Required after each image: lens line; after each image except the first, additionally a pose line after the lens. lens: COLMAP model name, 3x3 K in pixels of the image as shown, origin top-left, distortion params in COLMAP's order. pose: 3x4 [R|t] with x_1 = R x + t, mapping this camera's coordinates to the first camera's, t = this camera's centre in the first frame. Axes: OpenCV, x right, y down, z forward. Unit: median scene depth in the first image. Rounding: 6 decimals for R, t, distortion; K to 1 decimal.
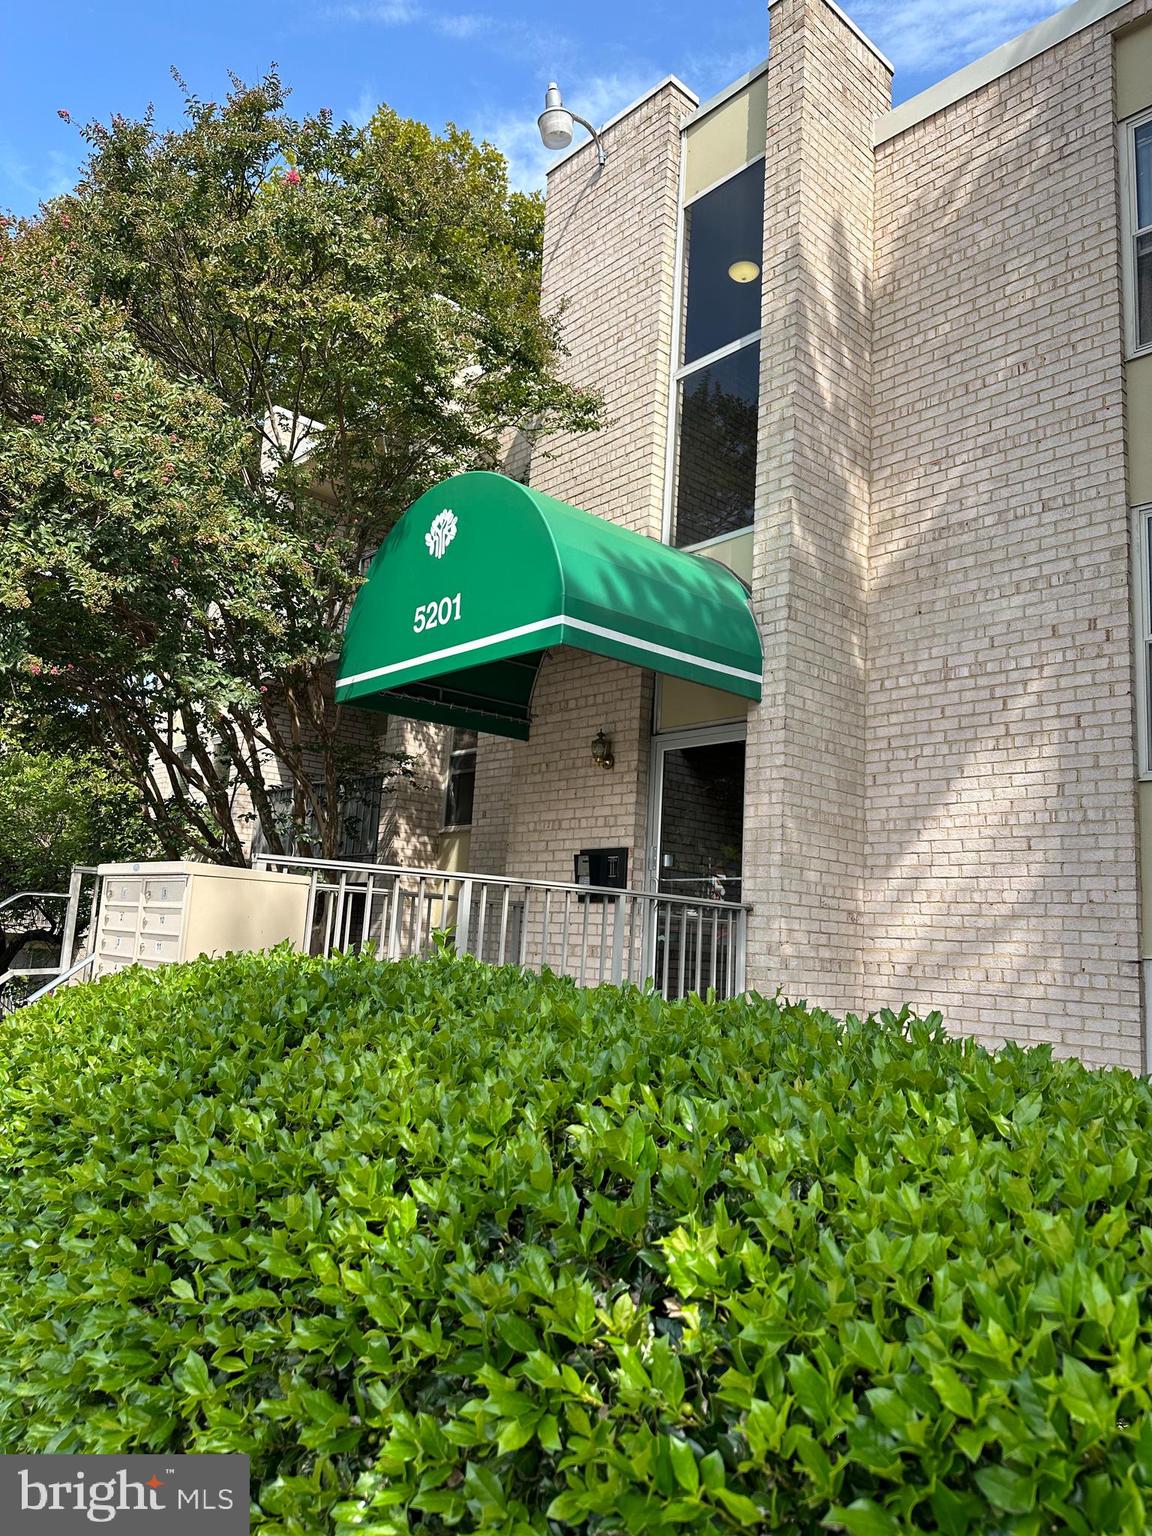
lens RADIAL K [[1090.9, 0, 578.7], [0, 1090.9, 772.7], [0, 0, 1]] dist [0.036387, -0.036787]
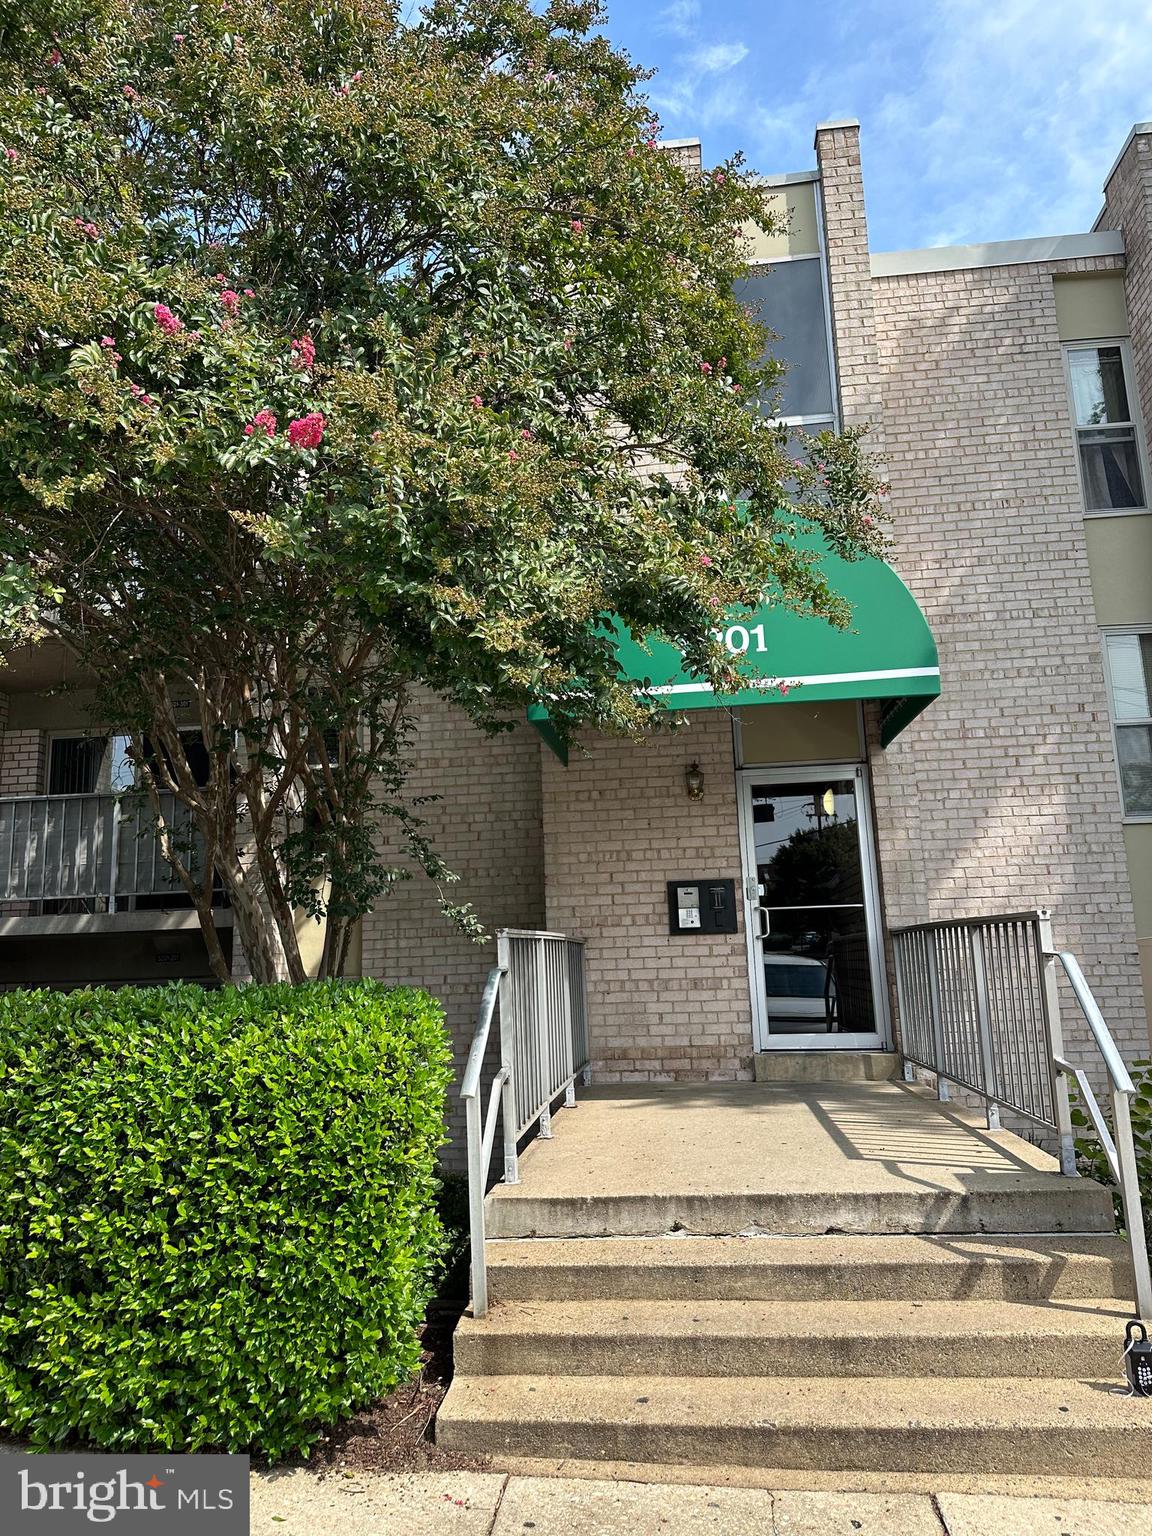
lens RADIAL K [[1090.9, 0, 576.3], [0, 1090.9, 762.6], [0, 0, 1]] dist [0.036387, -0.036787]
pose [[0.752510, 0.042566, 0.657204, -0.853503], [-0.033220, 0.999092, -0.026672, -0.009252], [-0.657743, -0.001762, 0.753240, 0.365601]]
